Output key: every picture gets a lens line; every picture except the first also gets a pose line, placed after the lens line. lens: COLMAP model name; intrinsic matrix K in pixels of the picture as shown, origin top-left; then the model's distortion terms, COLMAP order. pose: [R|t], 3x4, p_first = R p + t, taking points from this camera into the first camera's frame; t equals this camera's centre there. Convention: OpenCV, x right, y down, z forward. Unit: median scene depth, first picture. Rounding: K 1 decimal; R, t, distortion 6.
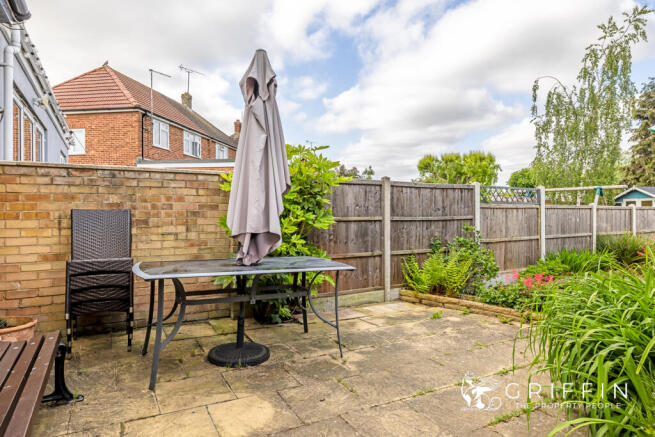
lens RADIAL K [[391.5, 0, 327.5], [0, 391.5, 212.5], [0, 0, 1]] dist [-0.007473, -0.001811]
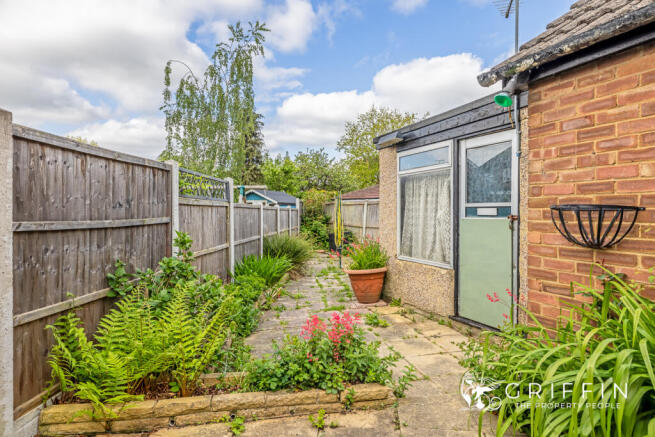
lens RADIAL K [[391.5, 0, 327.5], [0, 391.5, 212.5], [0, 0, 1]] dist [-0.007473, -0.001811]
pose [[0.562581, 0.001655, 0.826740, 0.019566], [0.000648, 0.999997, -0.002442, 0.002220], [-0.826742, 0.001909, 0.562578, 0.382850]]
